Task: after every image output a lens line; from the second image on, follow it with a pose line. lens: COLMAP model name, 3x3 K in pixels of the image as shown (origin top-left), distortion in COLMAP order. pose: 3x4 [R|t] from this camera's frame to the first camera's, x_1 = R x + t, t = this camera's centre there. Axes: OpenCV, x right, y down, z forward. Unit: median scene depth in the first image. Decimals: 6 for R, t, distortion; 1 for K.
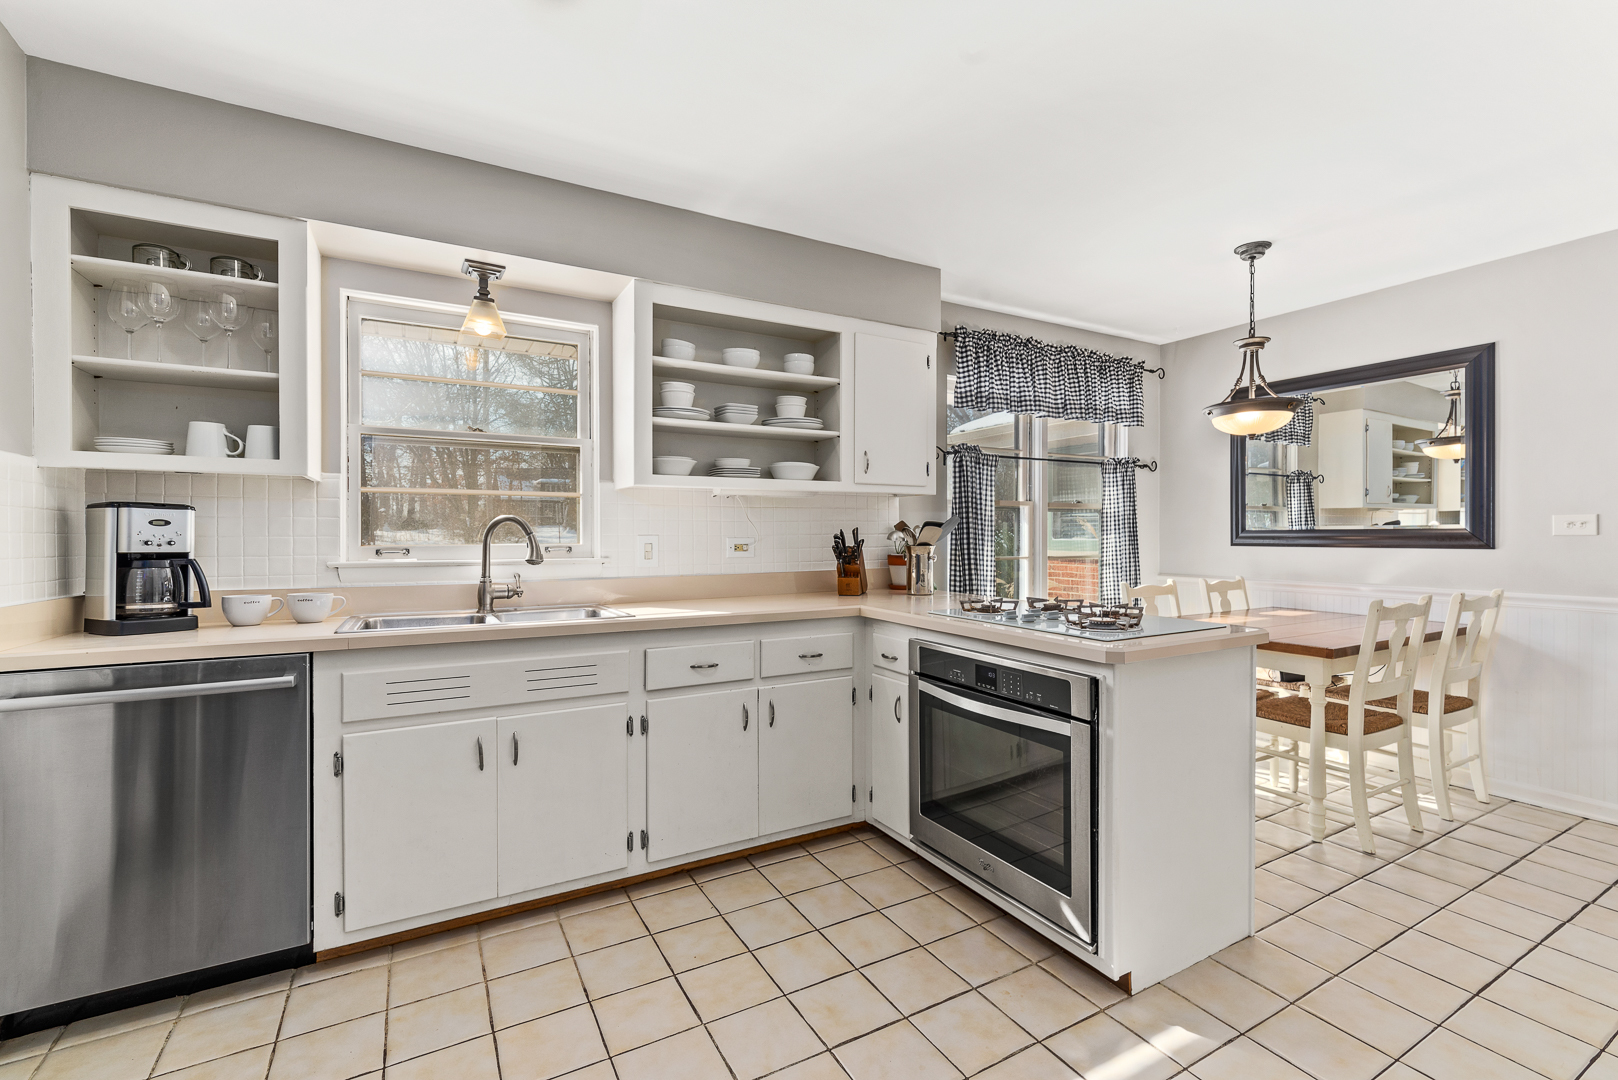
lens RADIAL K [[695.6, 0, 813.7], [0, 695.6, 544.1], [0, 0, 1]] dist [-0.010297, -0.000244]
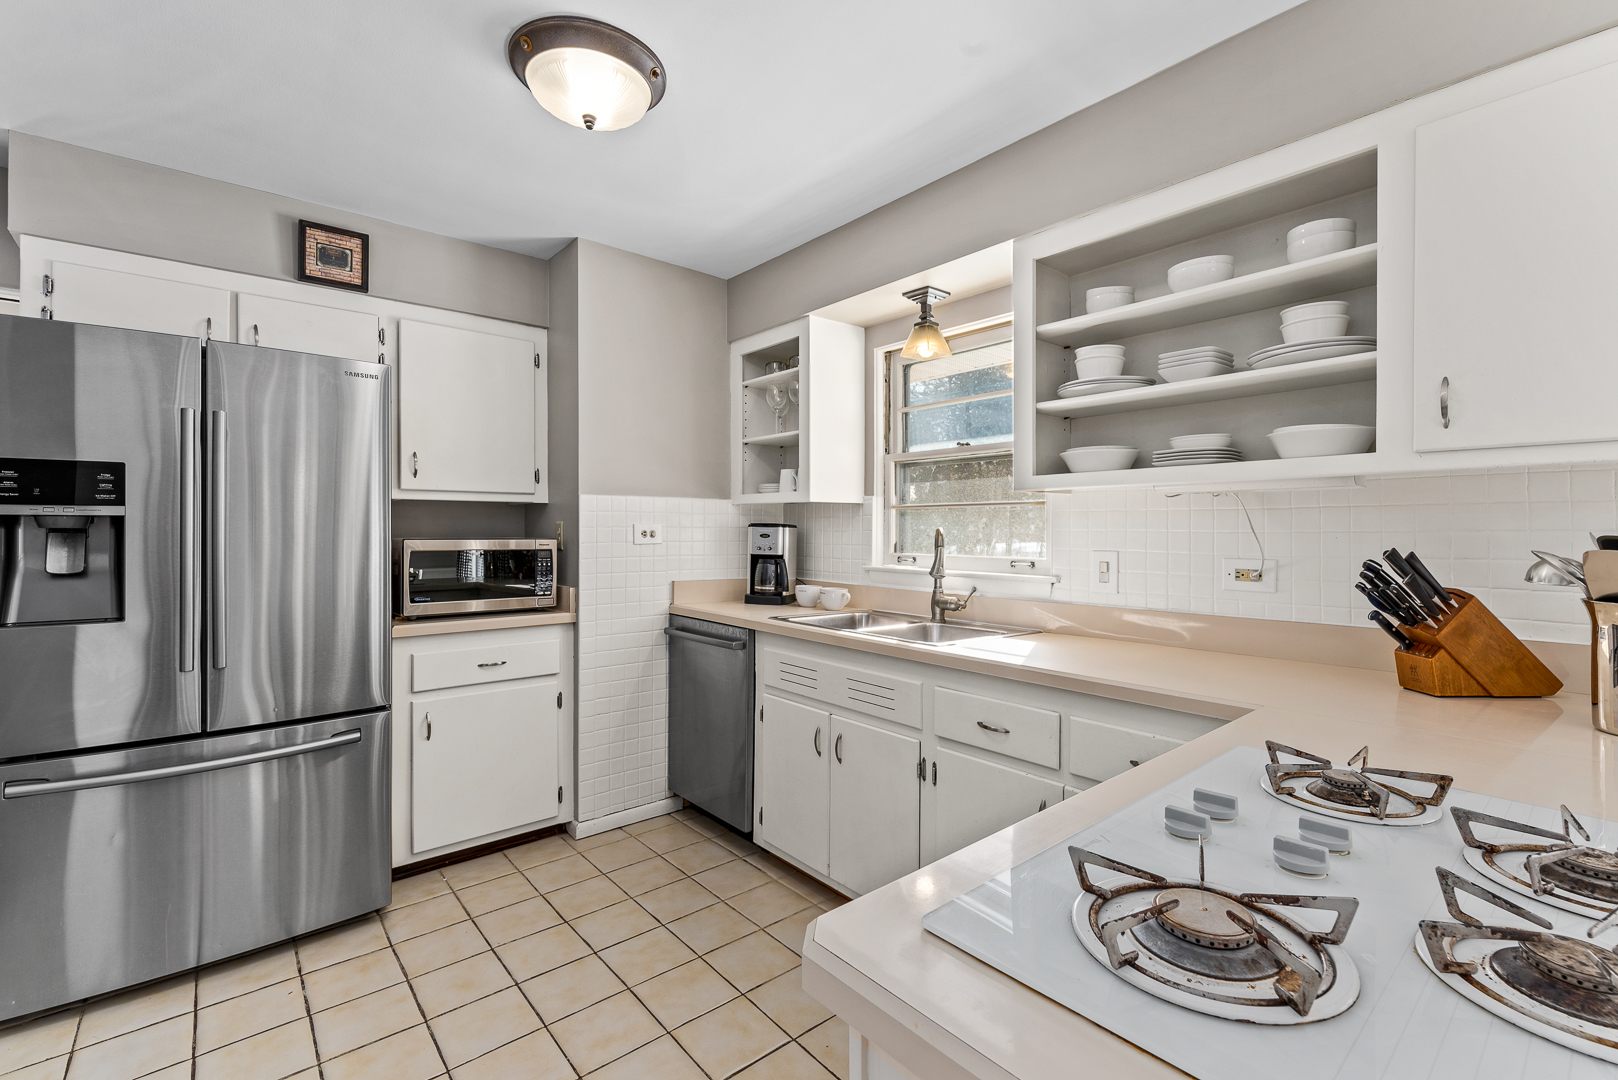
lens RADIAL K [[695.6, 0, 824.2], [0, 695.6, 535.5], [0, 0, 1]] dist [-0.010297, -0.000244]
pose [[0.208847, 0.005830, -0.977931, 0.558968], [-0.021299, 0.999772, 0.001411, -0.031496], [0.977716, 0.020534, 0.208923, 0.679587]]
